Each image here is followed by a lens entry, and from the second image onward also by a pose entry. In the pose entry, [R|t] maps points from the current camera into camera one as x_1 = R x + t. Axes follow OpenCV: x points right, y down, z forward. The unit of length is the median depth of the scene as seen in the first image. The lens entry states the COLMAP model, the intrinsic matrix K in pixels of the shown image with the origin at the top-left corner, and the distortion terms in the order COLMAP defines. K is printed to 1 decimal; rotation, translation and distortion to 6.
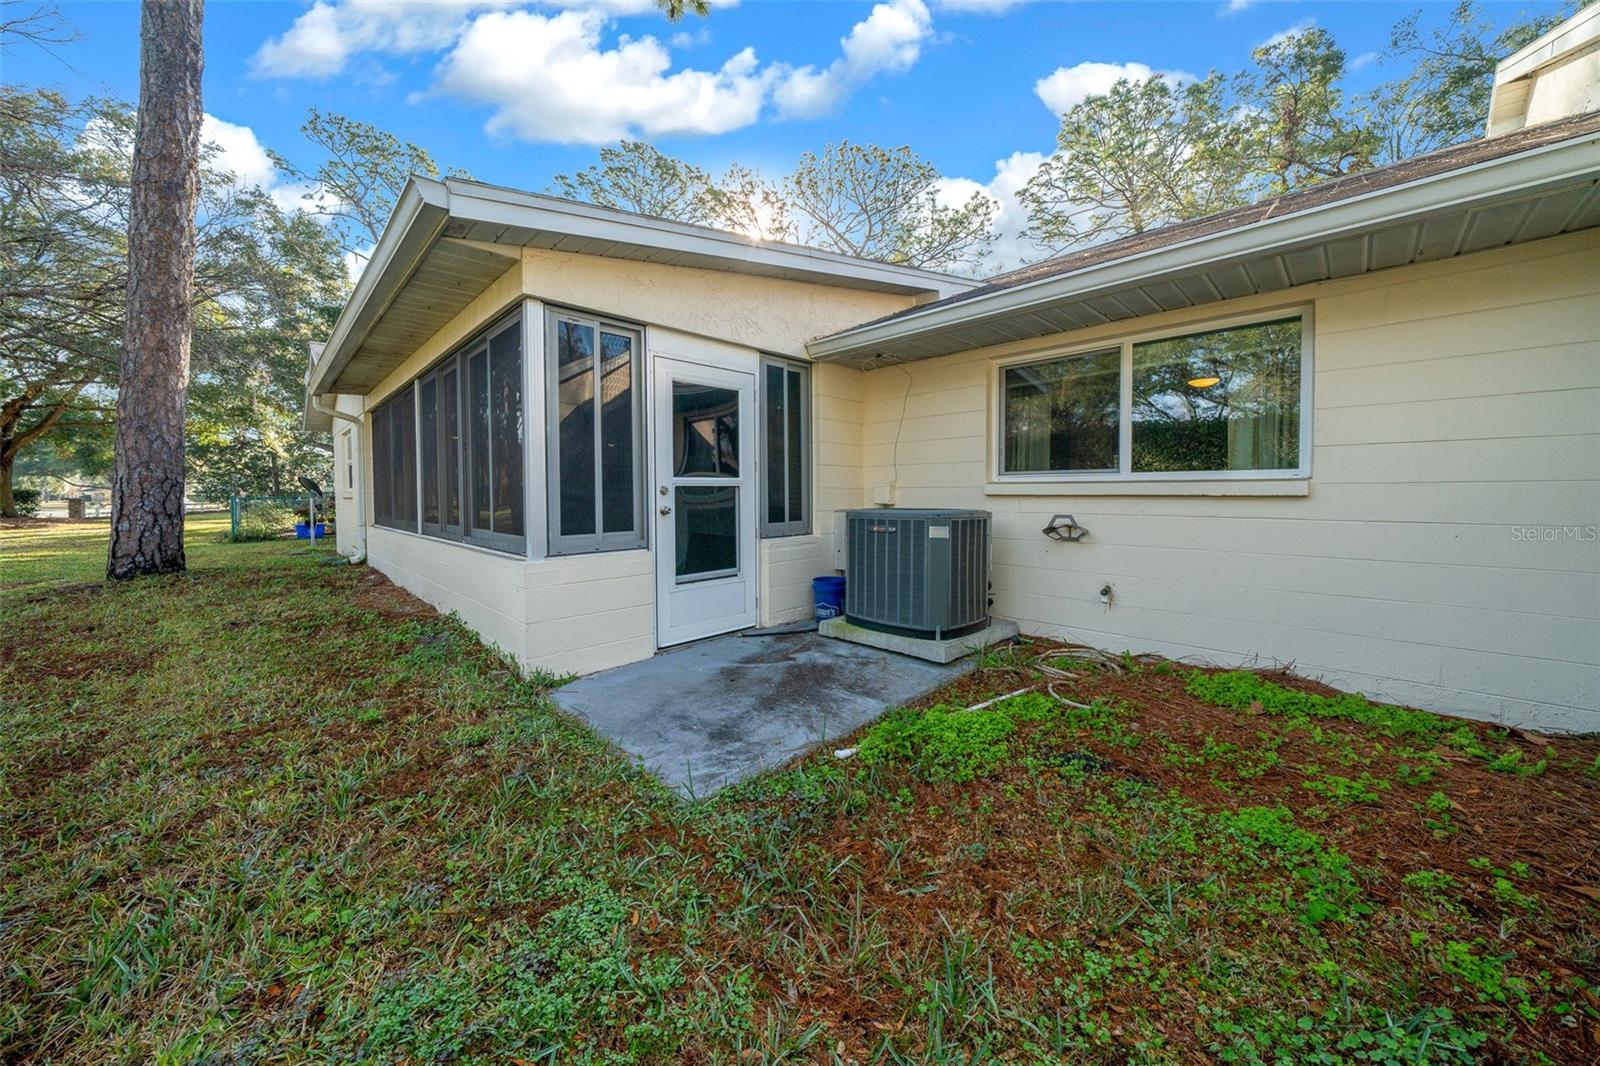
lens RADIAL K [[540.8, 0, 793.4], [0, 540.8, 509.5], [0, 0, 1]] dist [-0.001270, 0.000005]
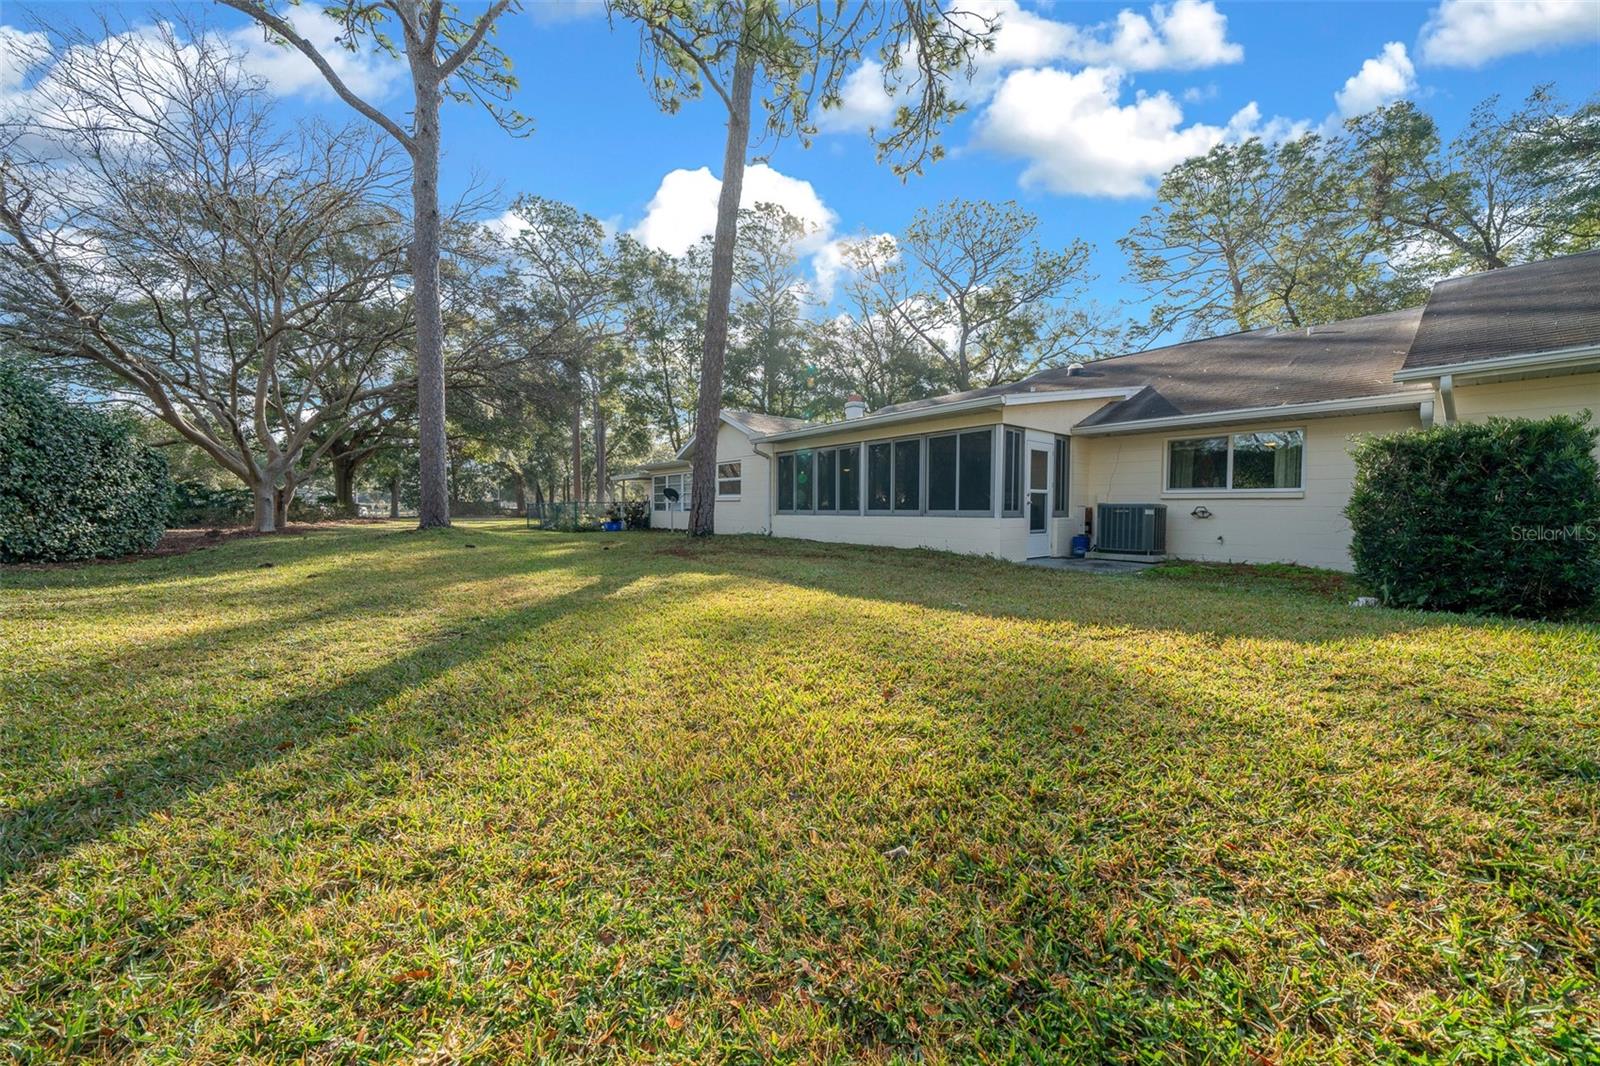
lens RADIAL K [[550.6, 0, 788.6], [0, 550.6, 528.3], [0, 0, 1]] dist [-0.001768, 0.000115]
pose [[0.994691, 0.016574, -0.101565, -0.896981], [-0.015962, 0.999849, 0.006842, 0.099661], [0.101663, -0.005185, 0.994805, -1.348972]]
